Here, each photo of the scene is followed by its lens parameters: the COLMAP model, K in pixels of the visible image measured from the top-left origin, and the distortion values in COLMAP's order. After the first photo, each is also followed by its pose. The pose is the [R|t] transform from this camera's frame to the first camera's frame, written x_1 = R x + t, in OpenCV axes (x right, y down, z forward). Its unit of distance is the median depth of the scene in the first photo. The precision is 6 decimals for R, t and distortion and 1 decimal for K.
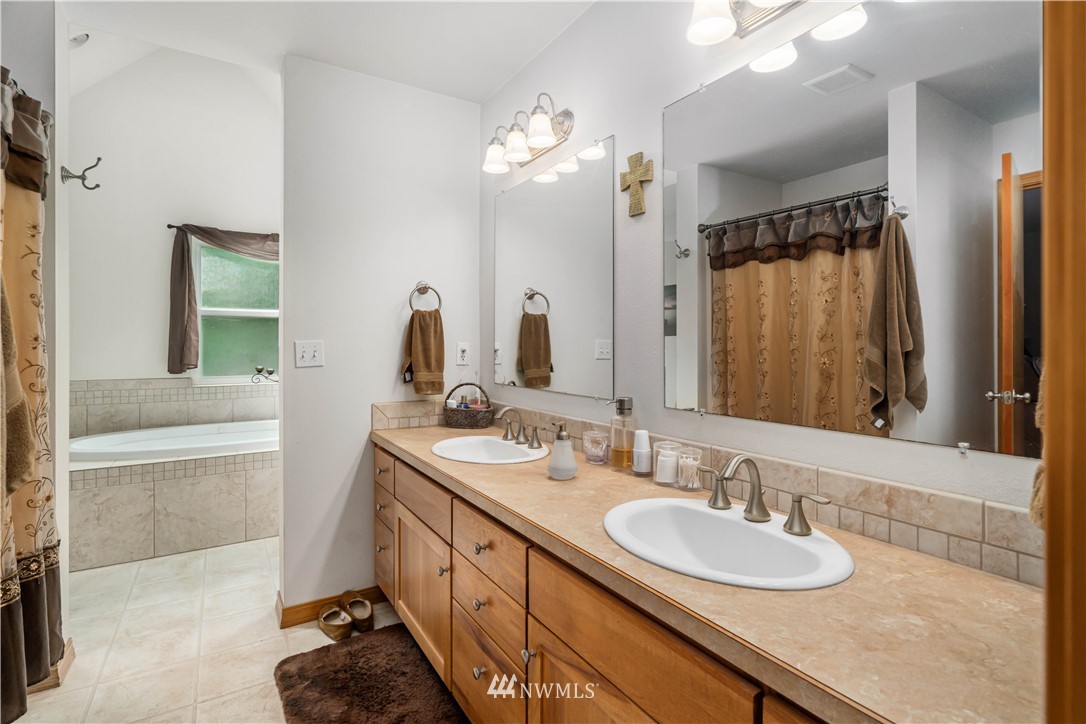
lens RADIAL K [[510.4, 0, 529.7], [0, 510.4, 342.8], [0, 0, 1]] dist [-0.014197, 0.003985]
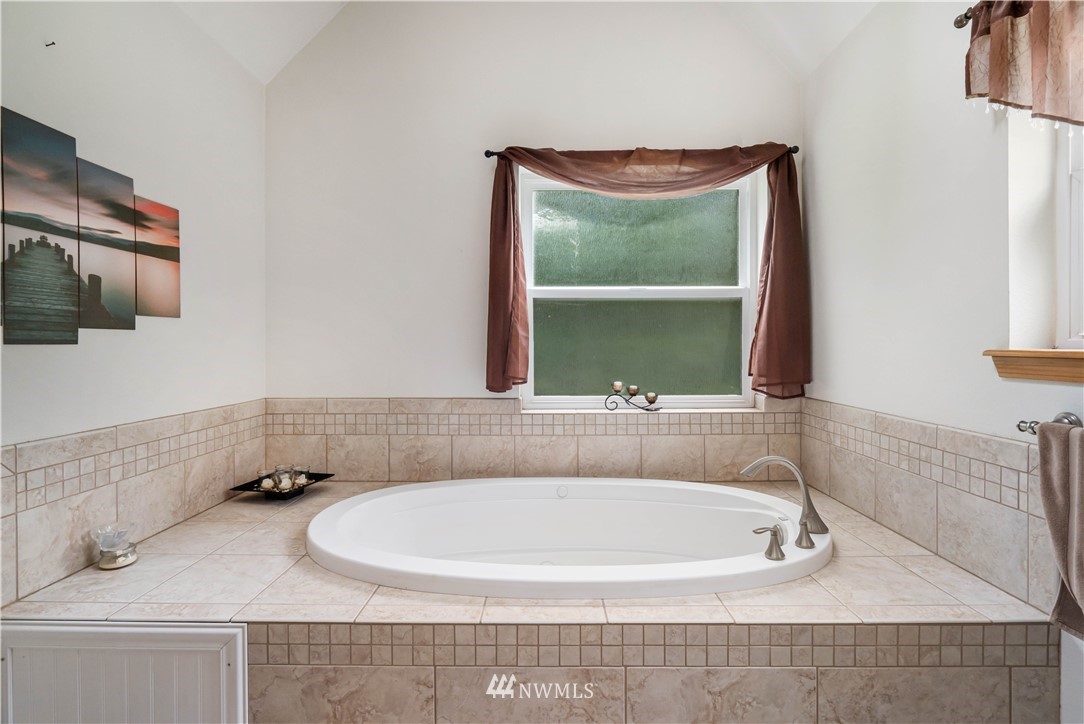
lens RADIAL K [[509.5, 0, 541.7], [0, 509.5, 353.9], [0, 0, 1]] dist [-0.014197, 0.003985]
pose [[0.845814, 0.007807, -0.533420, -0.320659], [0.003023, 0.999807, 0.019426, 0.002565], [0.533469, -0.018043, 0.845627, 0.503540]]
